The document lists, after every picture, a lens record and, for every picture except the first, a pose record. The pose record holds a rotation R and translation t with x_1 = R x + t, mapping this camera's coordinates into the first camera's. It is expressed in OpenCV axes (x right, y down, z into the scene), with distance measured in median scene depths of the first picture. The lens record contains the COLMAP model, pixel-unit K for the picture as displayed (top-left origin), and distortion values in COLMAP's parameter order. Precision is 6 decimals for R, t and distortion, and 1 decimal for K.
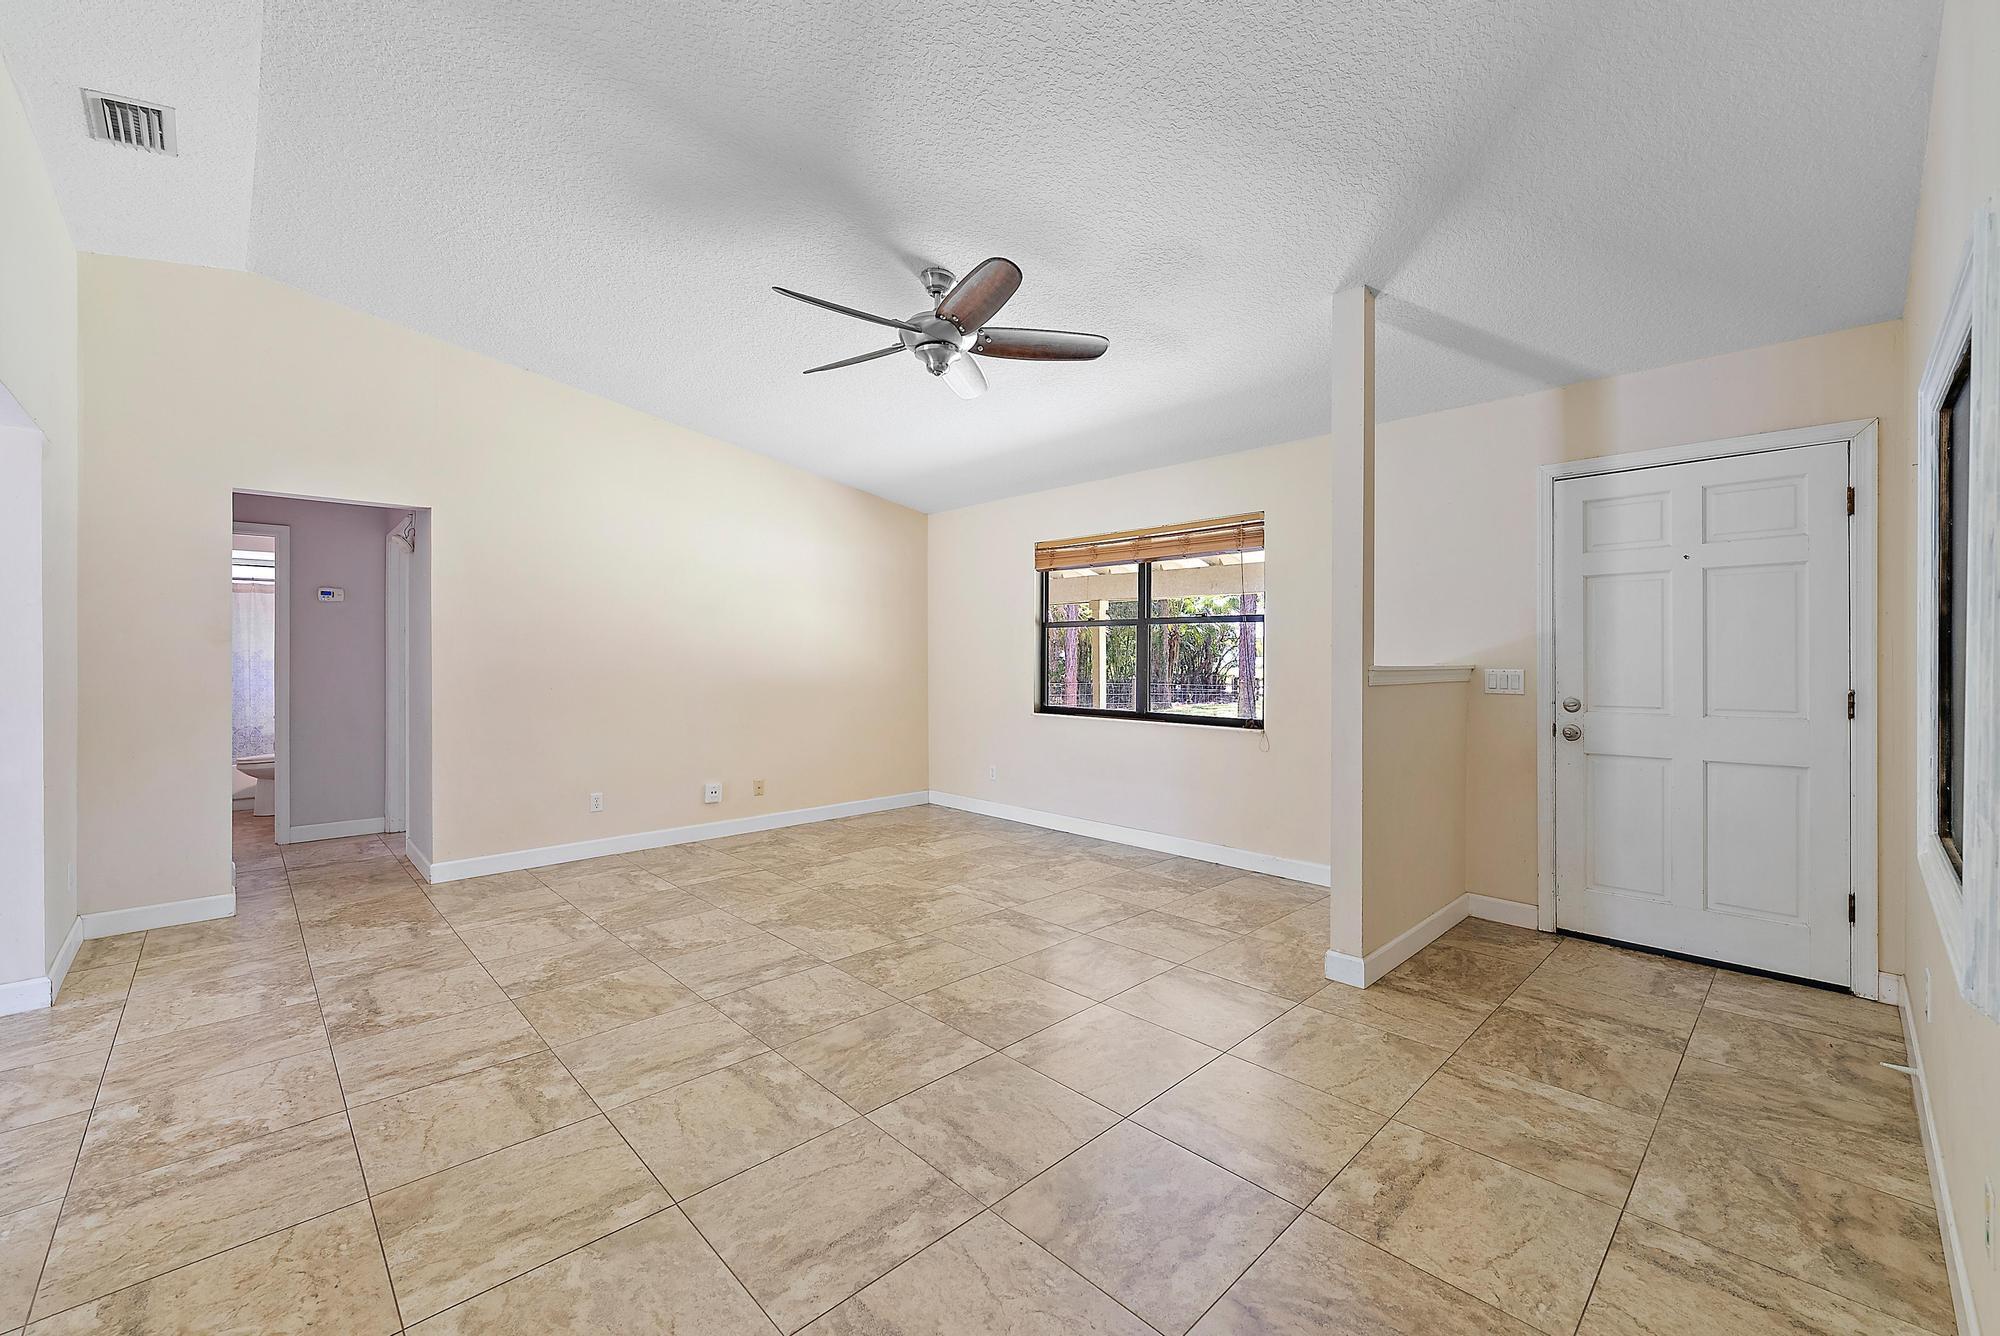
lens RADIAL K [[806.1, 0, 1003.0], [0, 806.1, 646.4], [0, 0, 1]] dist [-0.001299, -0.000105]
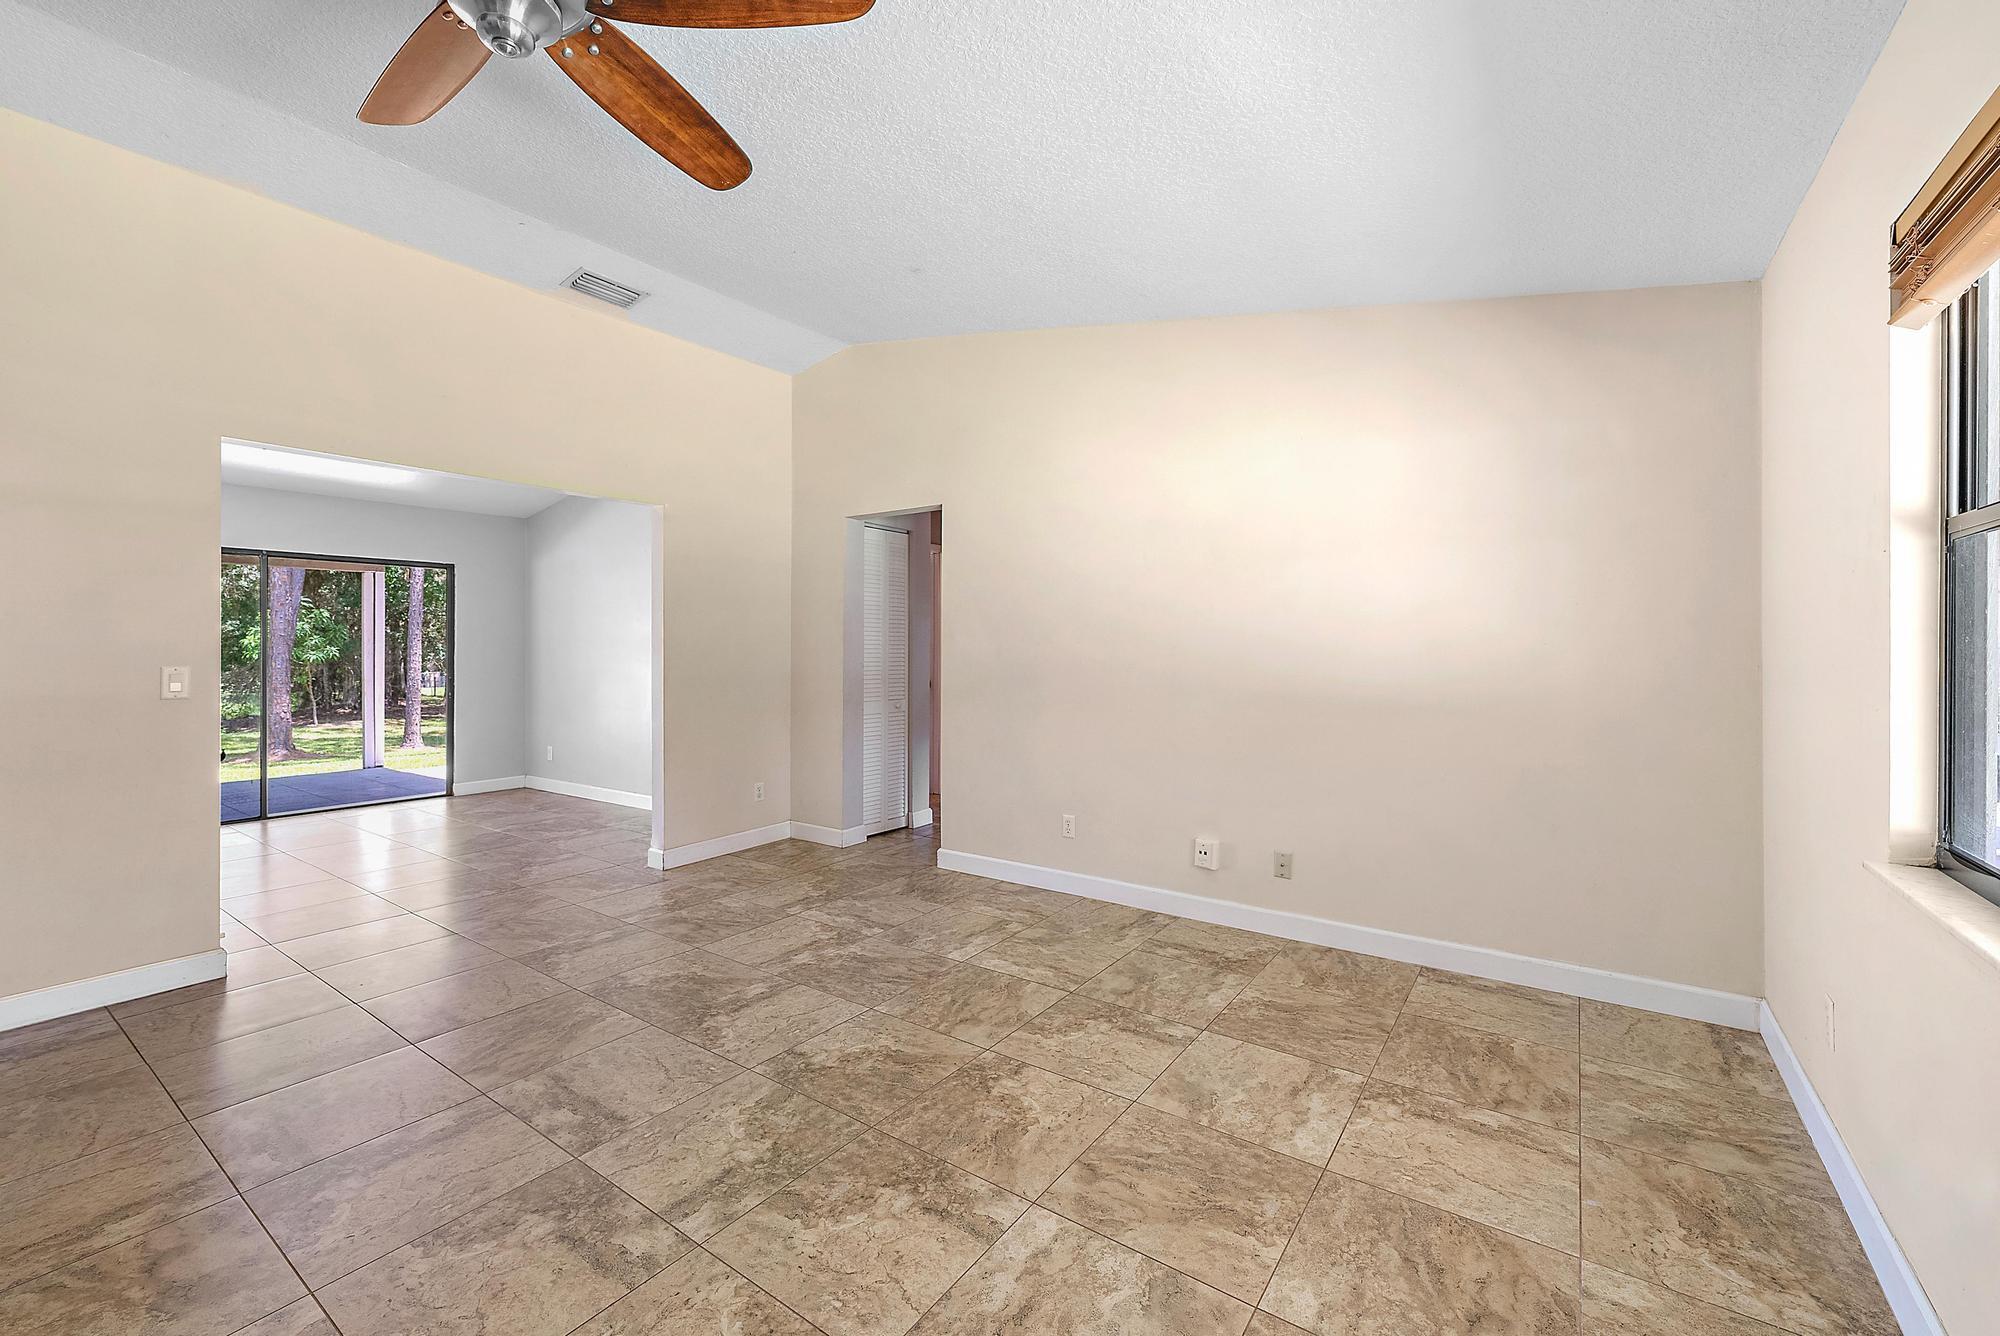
lens RADIAL K [[806.1, 0, 1003.0], [0, 806.1, 646.4], [0, 0, 1]] dist [-0.001299, -0.000105]
pose [[0.196609, 0.000735, -0.980482, 0.380057], [0.014159, 0.999893, 0.003589, 0.010562], [0.980380, -0.014589, 0.196578, 1.044917]]
